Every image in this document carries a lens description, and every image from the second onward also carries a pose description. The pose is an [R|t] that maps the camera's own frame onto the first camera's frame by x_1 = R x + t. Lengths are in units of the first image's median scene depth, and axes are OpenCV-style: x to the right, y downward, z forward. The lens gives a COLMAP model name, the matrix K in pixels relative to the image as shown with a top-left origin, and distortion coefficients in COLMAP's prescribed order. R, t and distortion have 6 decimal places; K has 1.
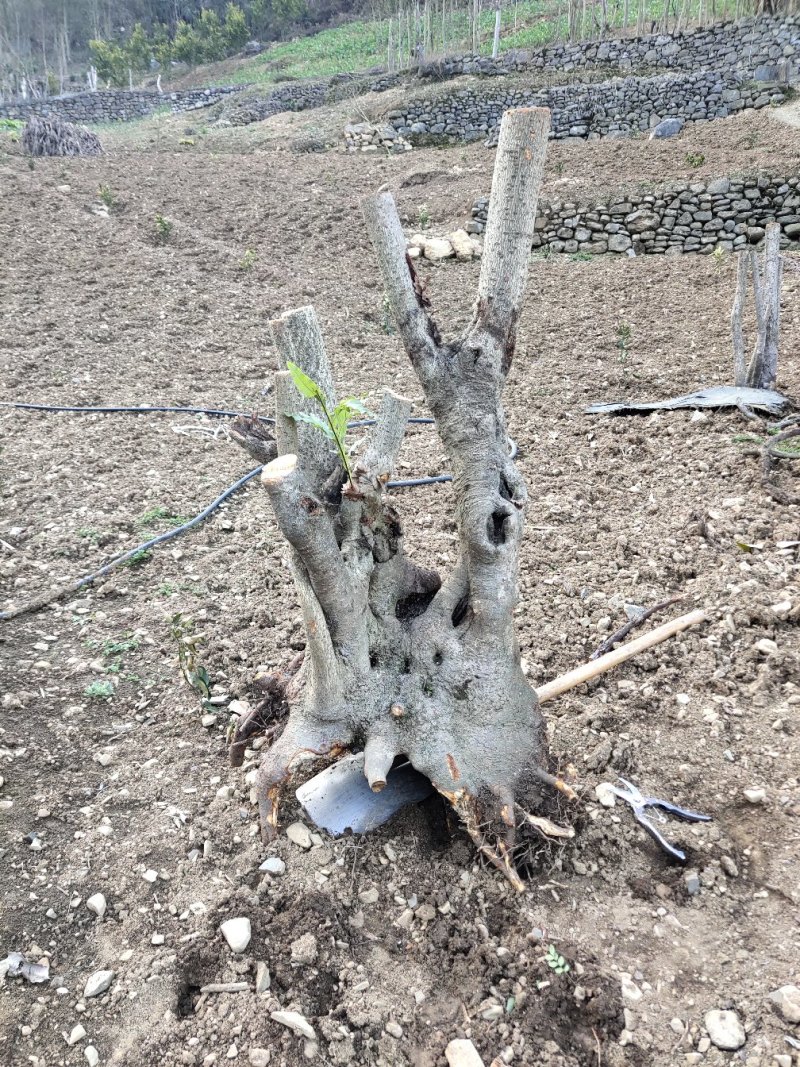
lens RADIAL K [[826.5, 0, 381.7], [0, 826.5, 562.1], [0, 0, 1]] dist [-0.014515, 0.062529]
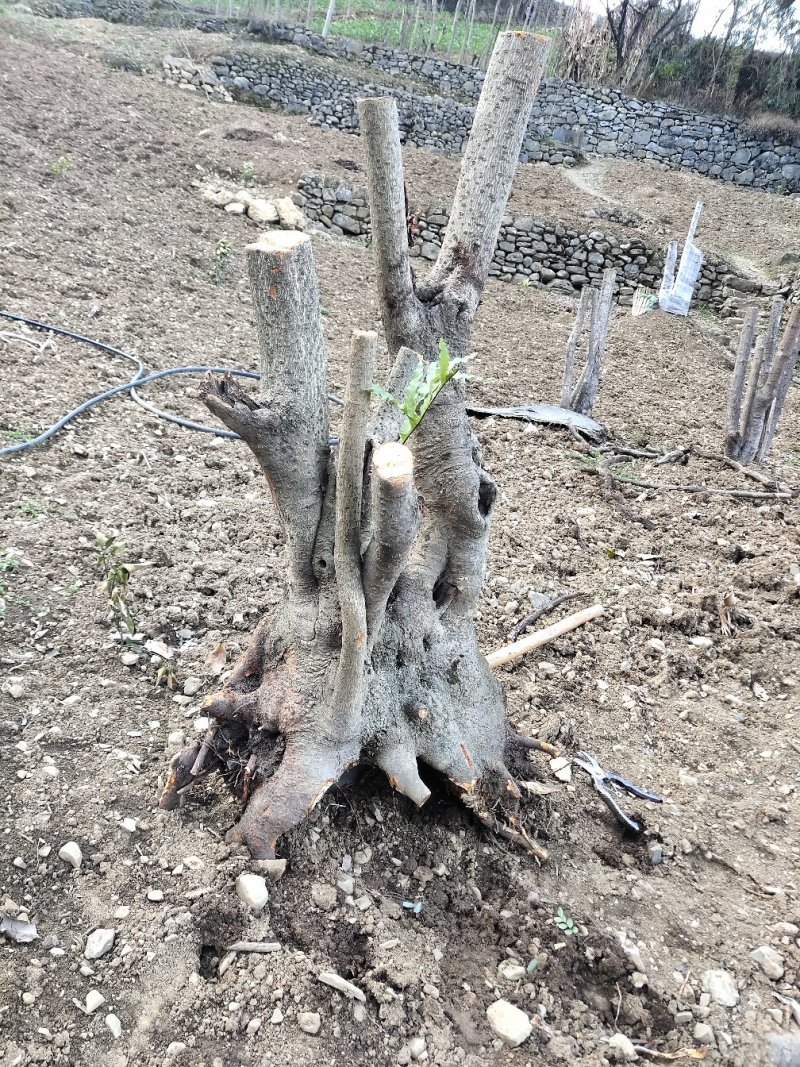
lens RADIAL K [[826.5, 0, 374.3], [0, 826.5, 548.4], [0, 0, 1]] dist [-0.014515, 0.062529]
pose [[0.944354, 0.143205, 0.296120, -0.200016], [-0.146962, 0.989095, -0.009655, 0.034834], [-0.294273, -0.034401, 0.955102, 0.054823]]
